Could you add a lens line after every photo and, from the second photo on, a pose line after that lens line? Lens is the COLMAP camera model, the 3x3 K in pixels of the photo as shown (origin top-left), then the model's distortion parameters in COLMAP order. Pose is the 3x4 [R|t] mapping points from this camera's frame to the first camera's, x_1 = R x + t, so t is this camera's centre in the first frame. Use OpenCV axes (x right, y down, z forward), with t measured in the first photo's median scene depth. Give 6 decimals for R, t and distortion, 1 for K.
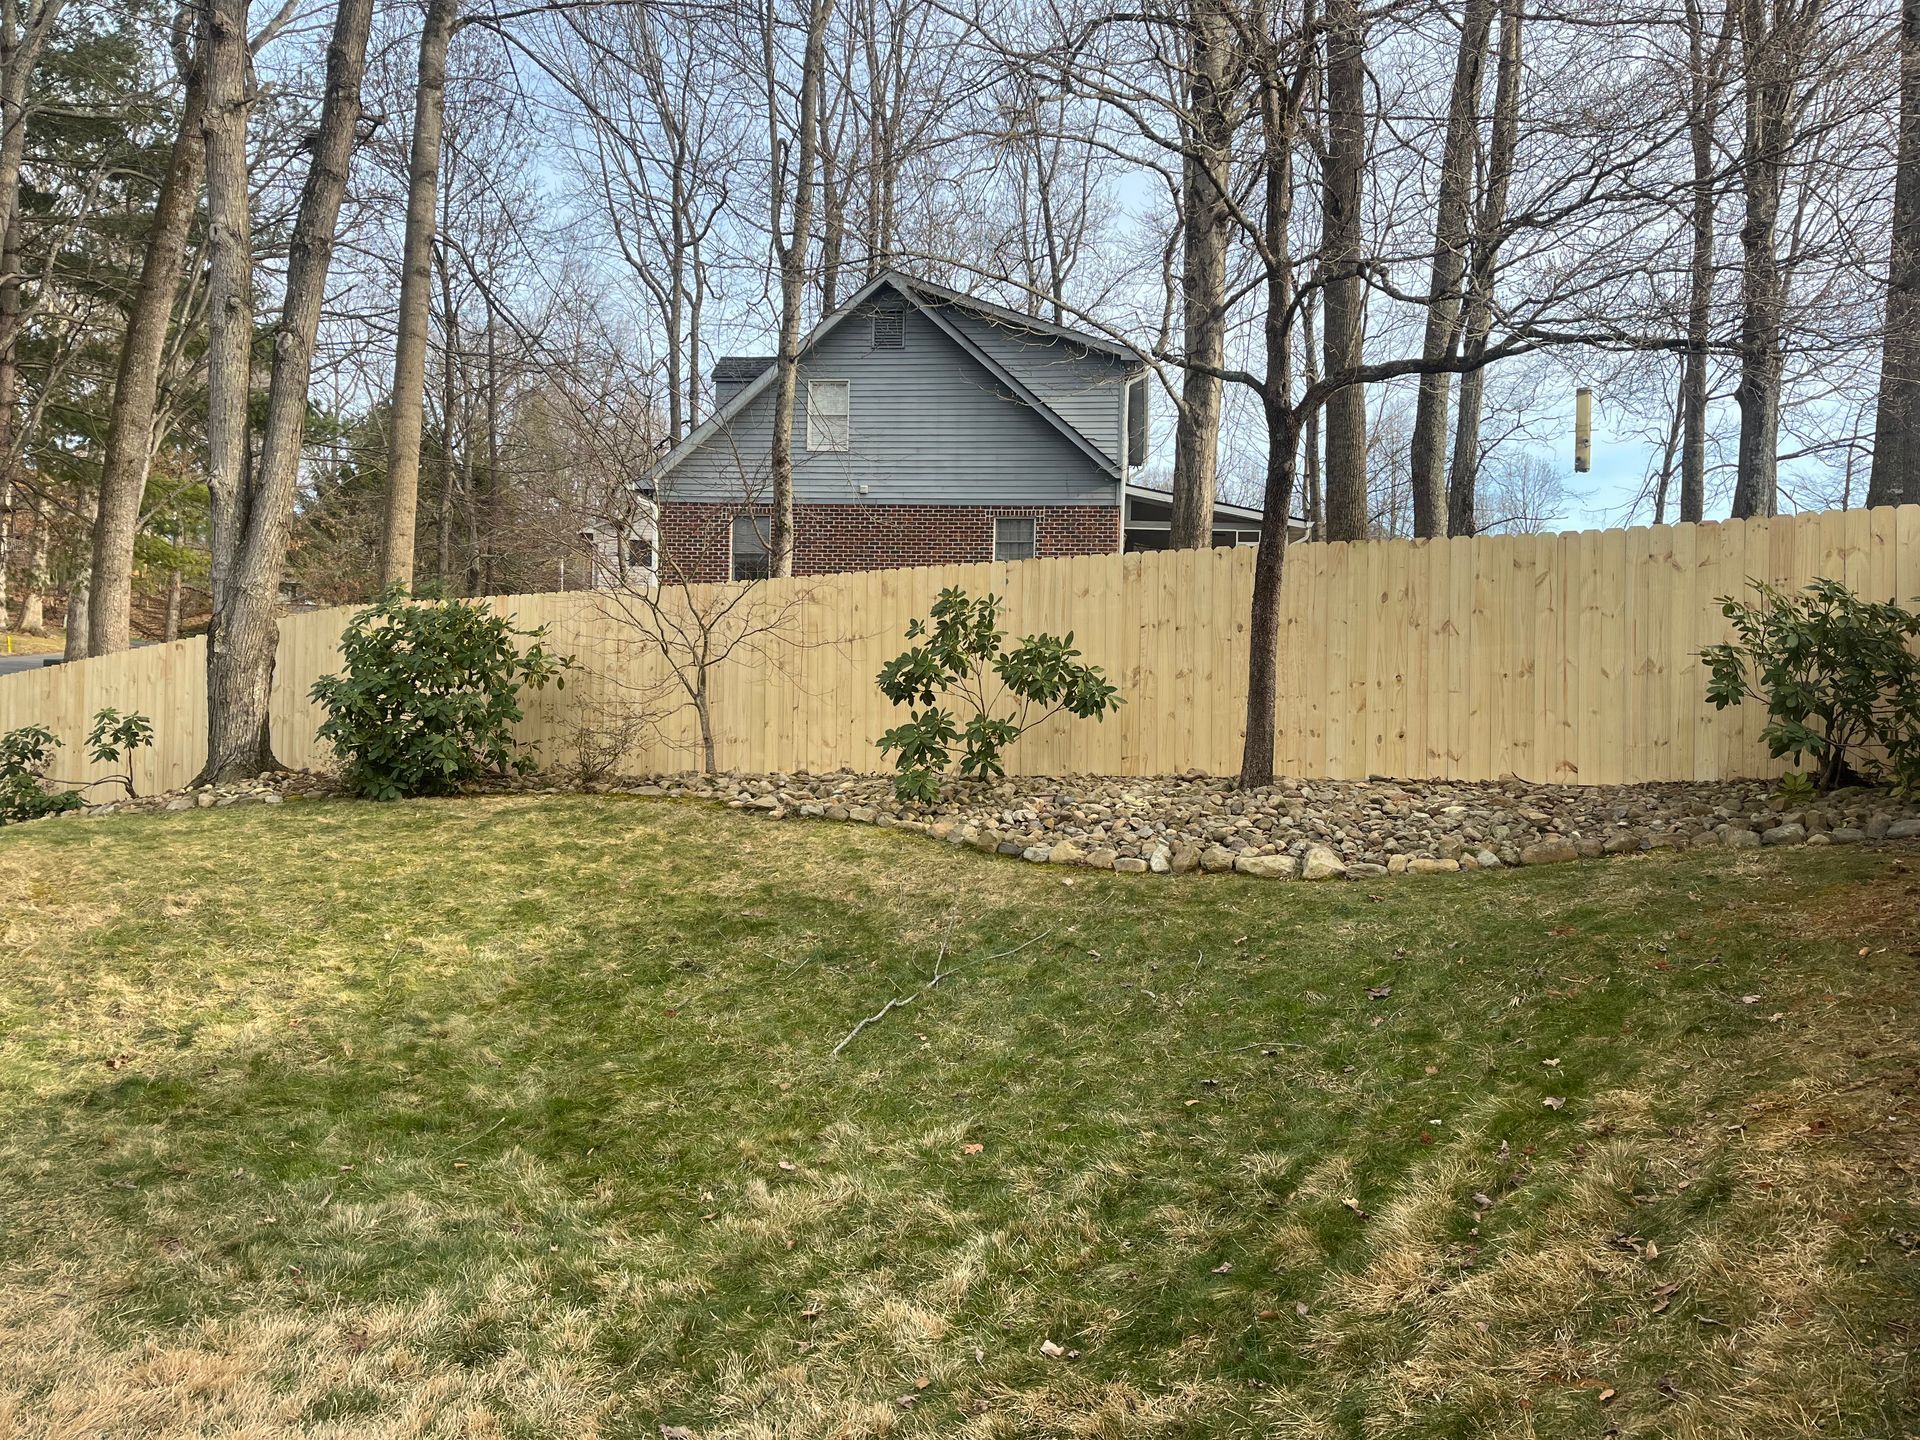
lens RADIAL K [[1479.0, 0, 981.3], [0, 1479.0, 726.5], [0, 0, 1]] dist [0.064260, -0.085144]
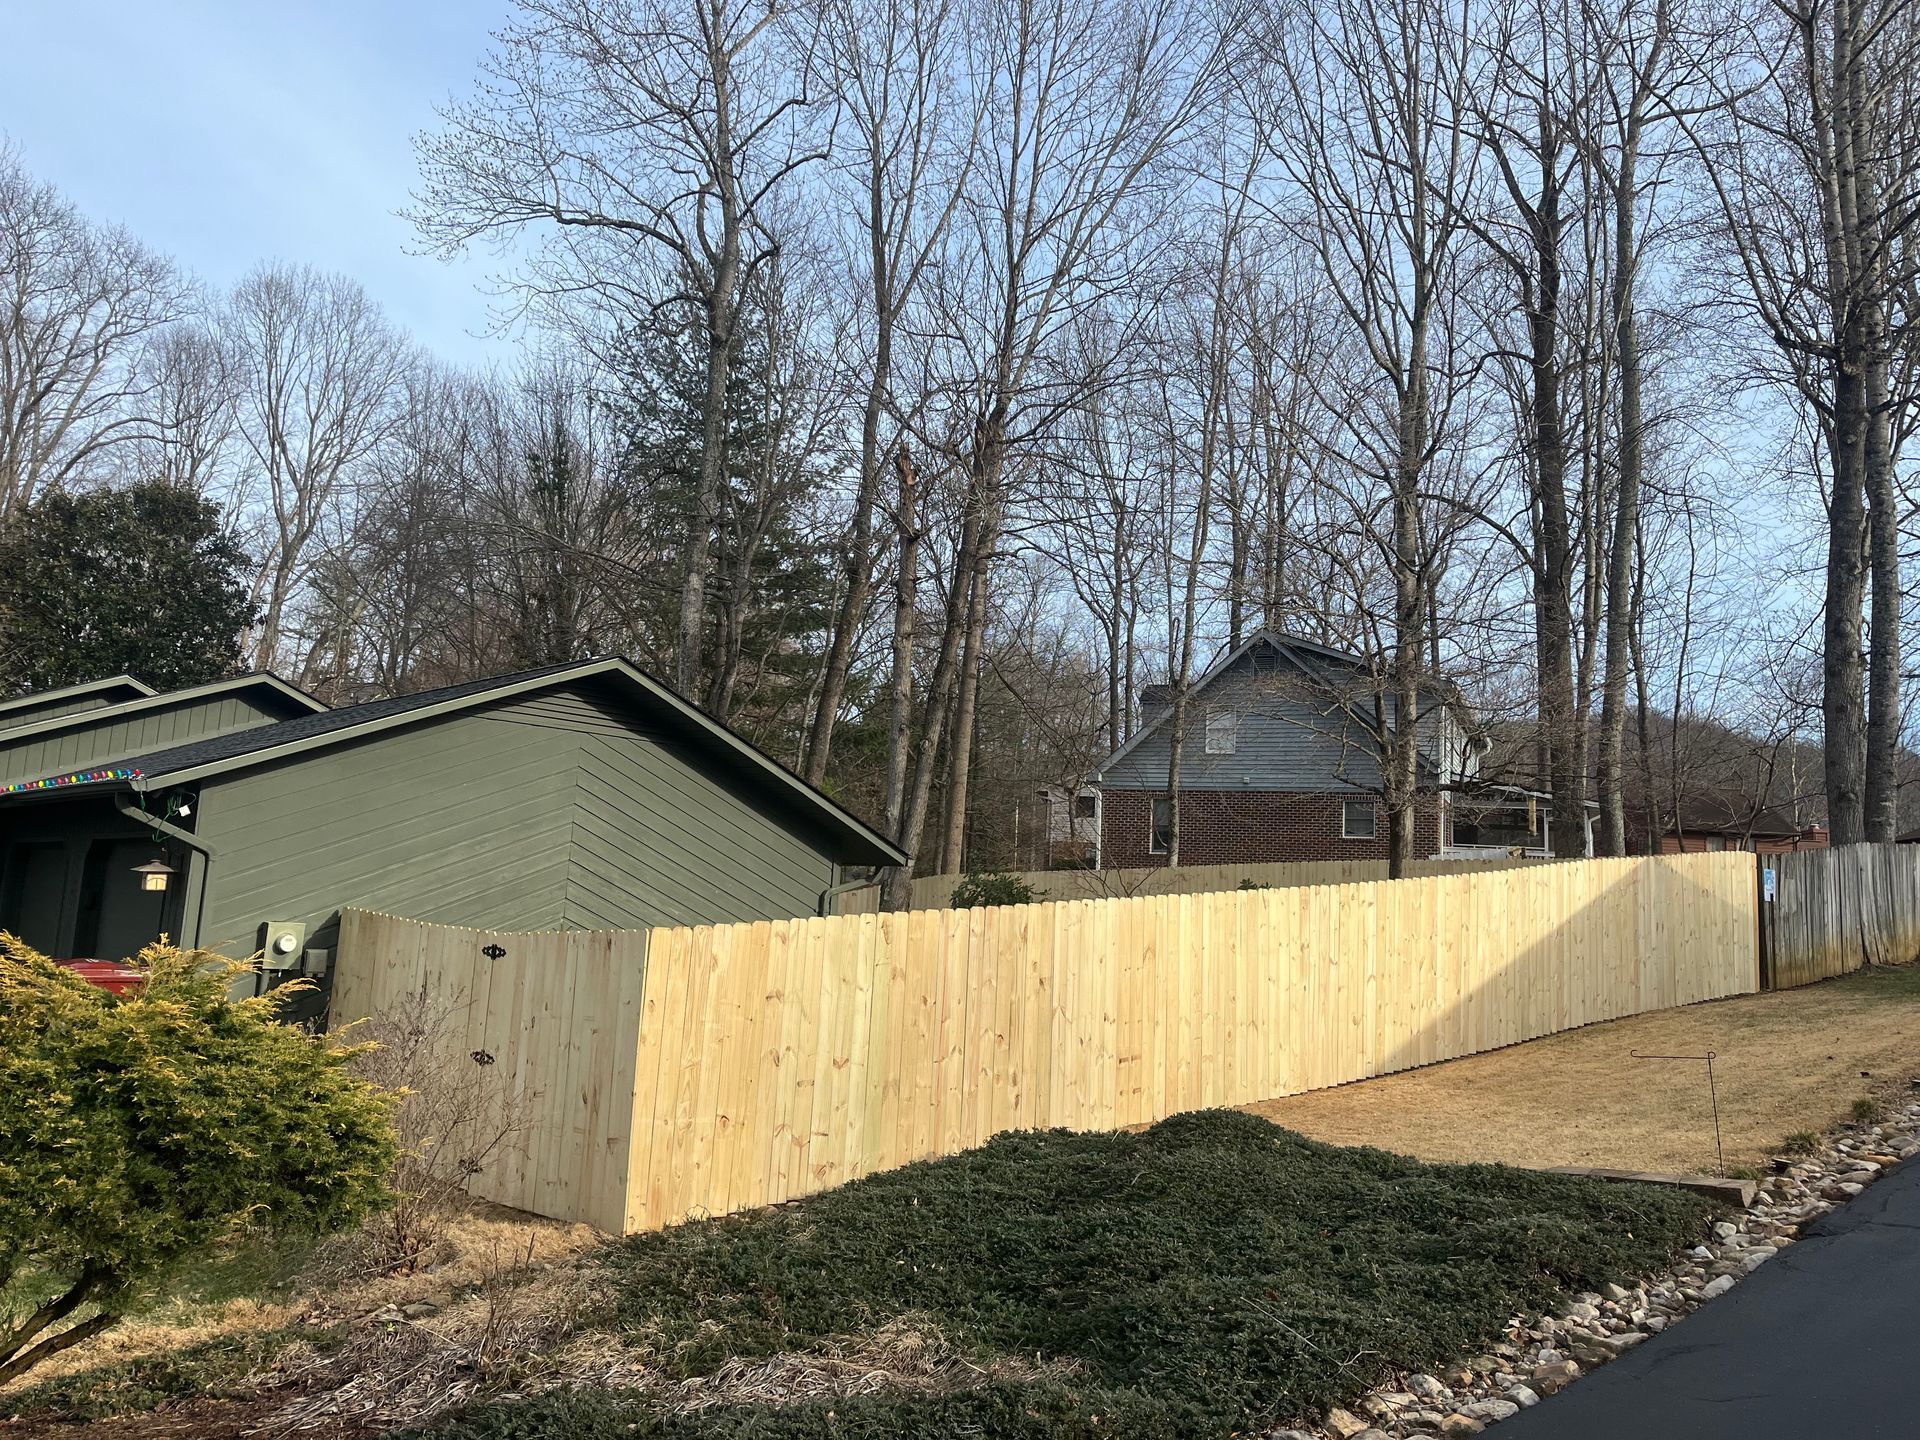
lens RADIAL K [[1479.0, 0, 981.3], [0, 1479.0, 726.5], [0, 0, 1]] dist [0.064260, -0.085144]
pose [[0.958793, -0.011502, -0.283873, 0.050353], [-0.031489, 0.988722, -0.146417, 0.001318], [0.282356, 0.149323, 0.947617, -0.257166]]
